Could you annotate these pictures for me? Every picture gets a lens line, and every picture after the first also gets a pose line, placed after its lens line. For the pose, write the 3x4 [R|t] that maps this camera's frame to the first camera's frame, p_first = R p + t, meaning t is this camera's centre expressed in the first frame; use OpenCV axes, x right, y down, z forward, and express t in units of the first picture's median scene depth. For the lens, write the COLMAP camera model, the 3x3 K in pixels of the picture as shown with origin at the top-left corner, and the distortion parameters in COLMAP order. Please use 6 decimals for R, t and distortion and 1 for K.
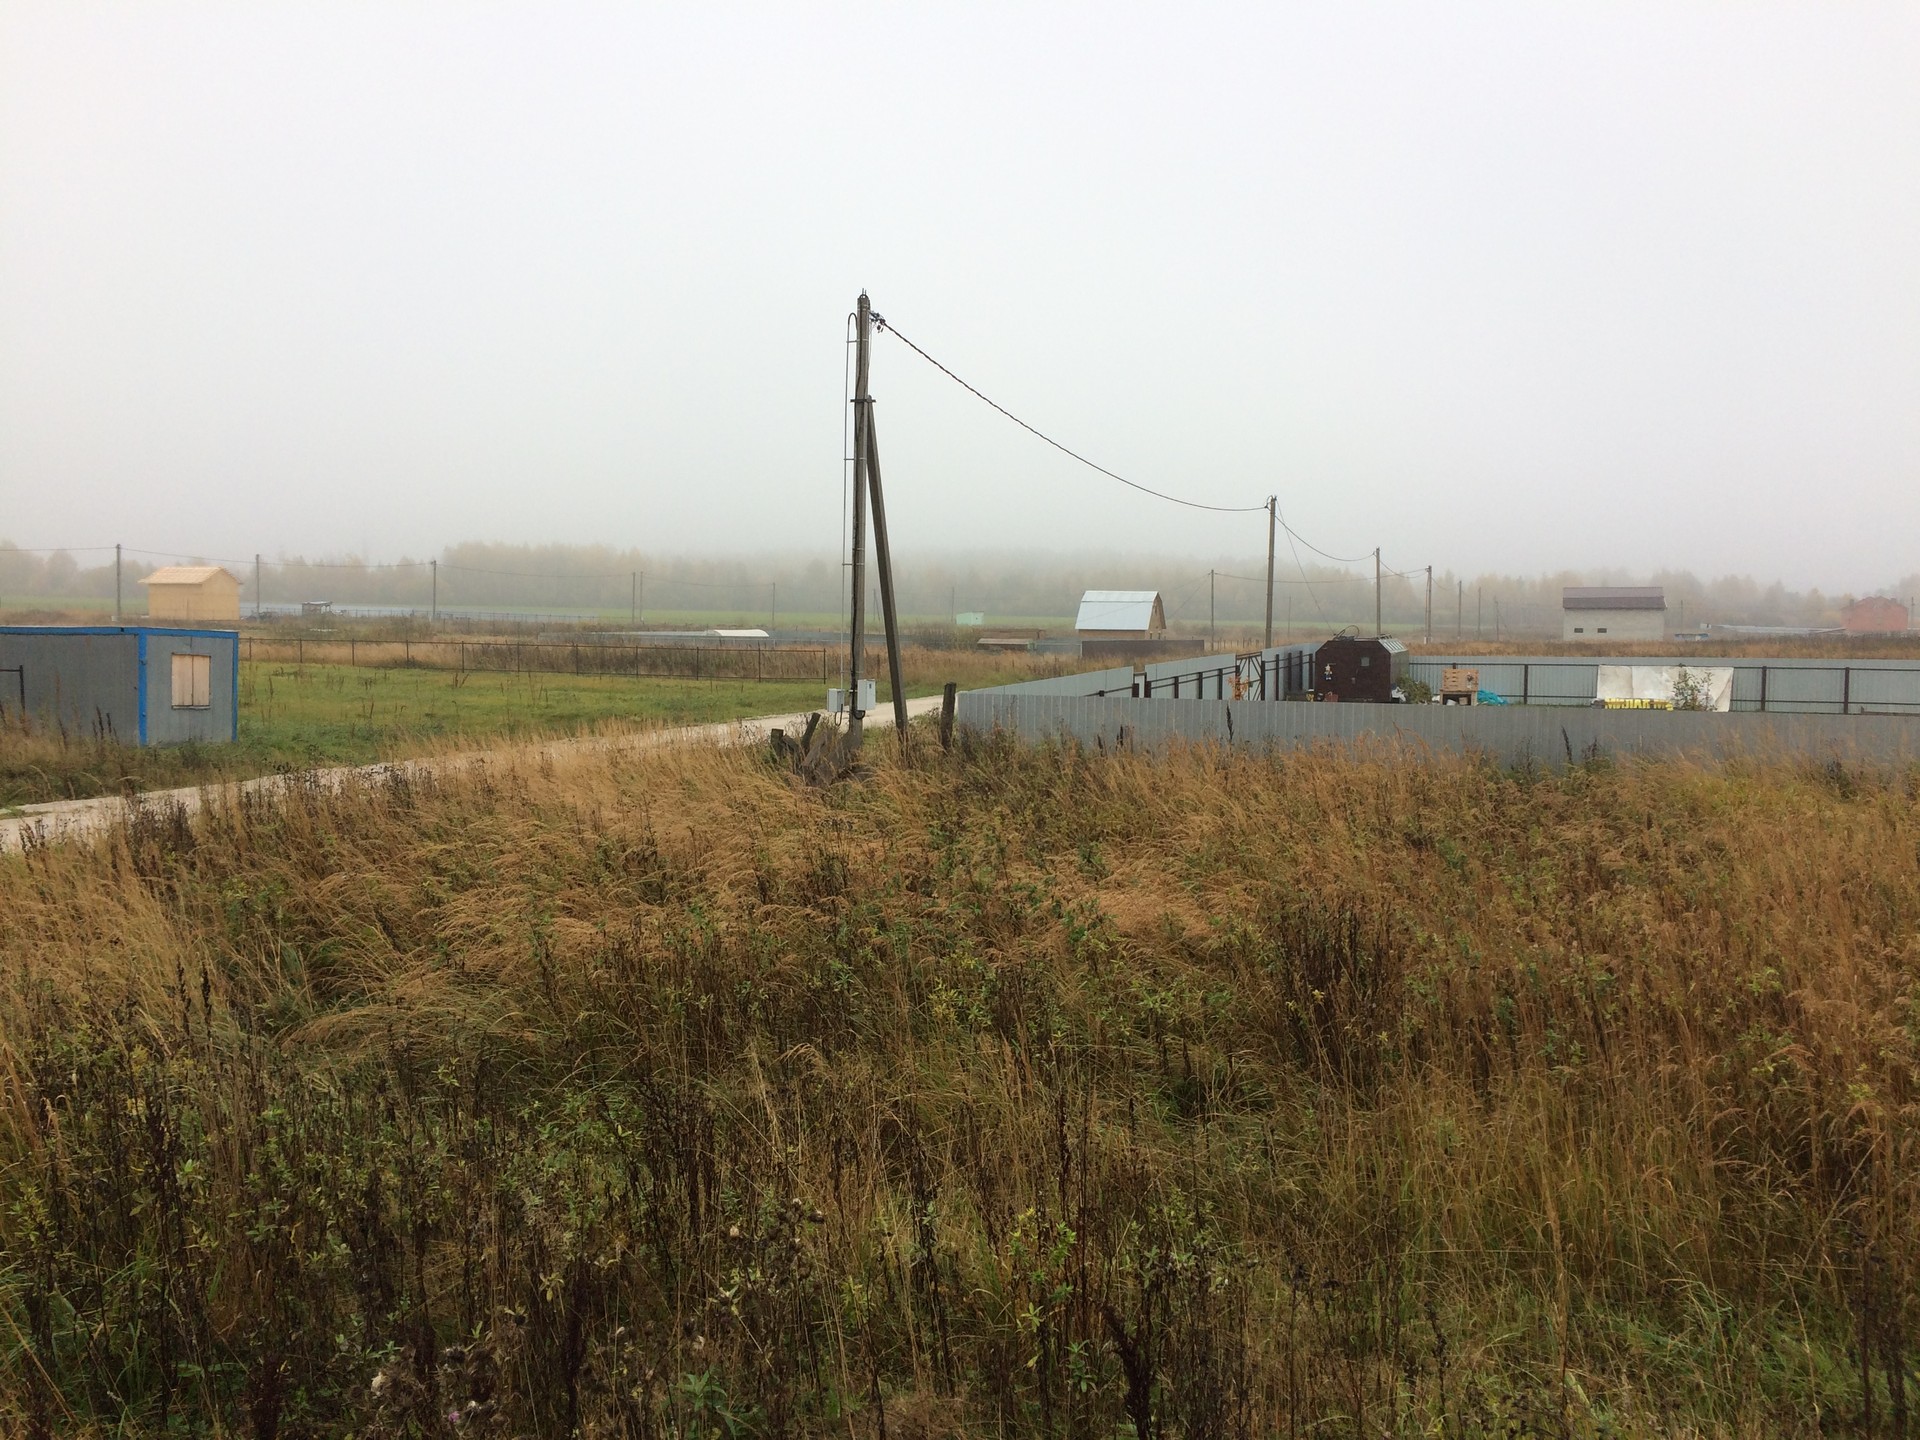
lens RADIAL K [[1637.1, 0, 957.9], [0, 1637.1, 716.5], [0, 0, 1]] dist [0.065804, -0.094713]
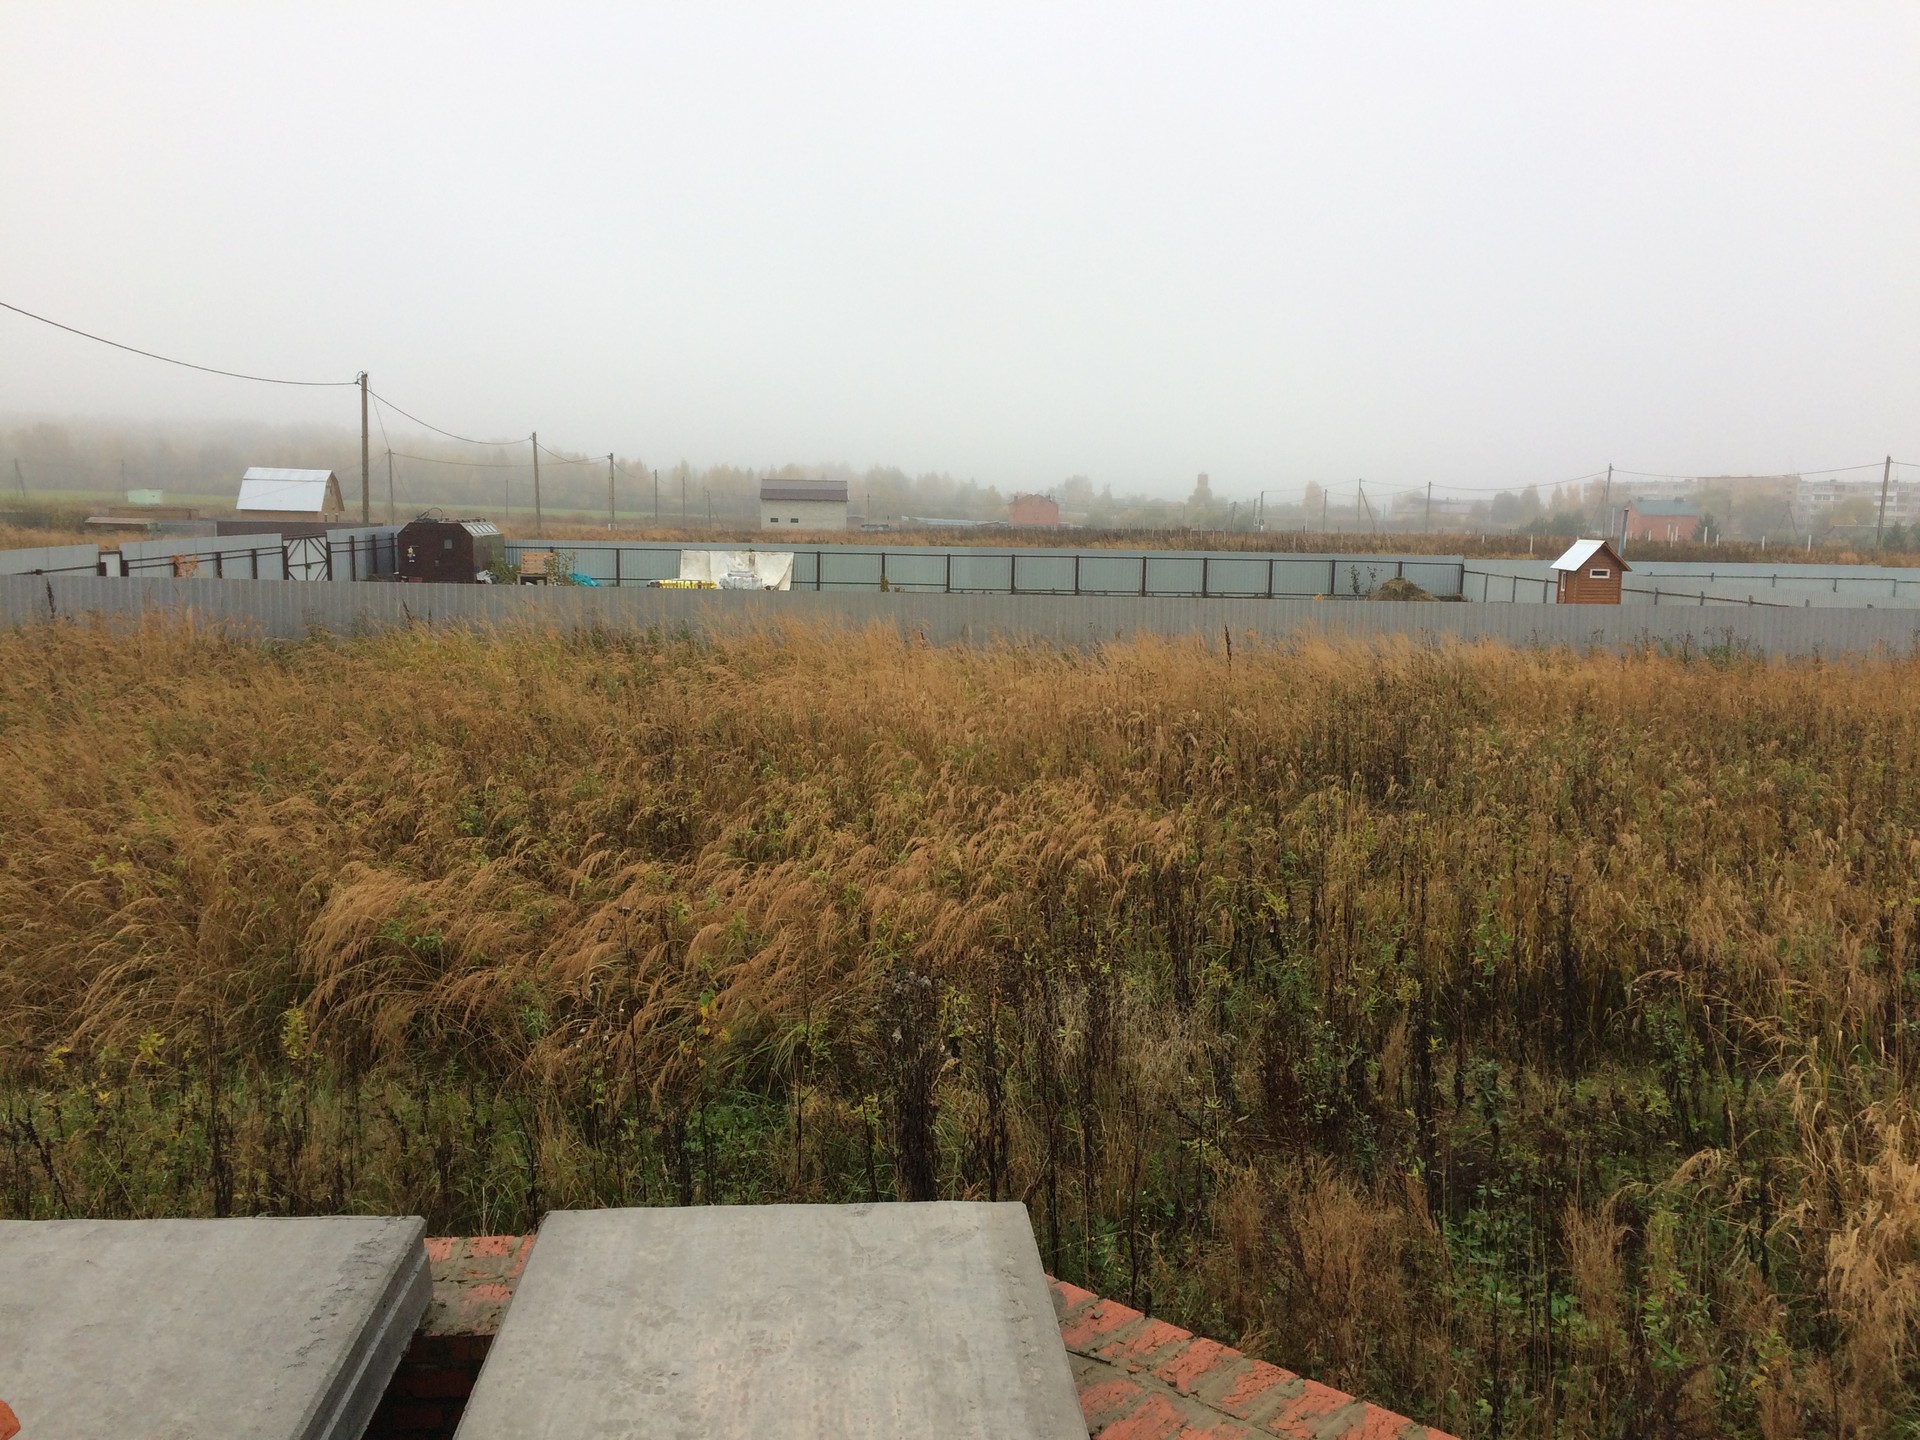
lens RADIAL K [[1637.1, 0, 957.9], [0, 1637.1, 716.5], [0, 0, 1]] dist [0.065804, -0.094713]
pose [[0.902996, -0.039317, 0.427846, 0.089436], [0.010072, 0.997468, 0.070405, 0.003737], [-0.429530, -0.059266, 0.901106, -0.045305]]
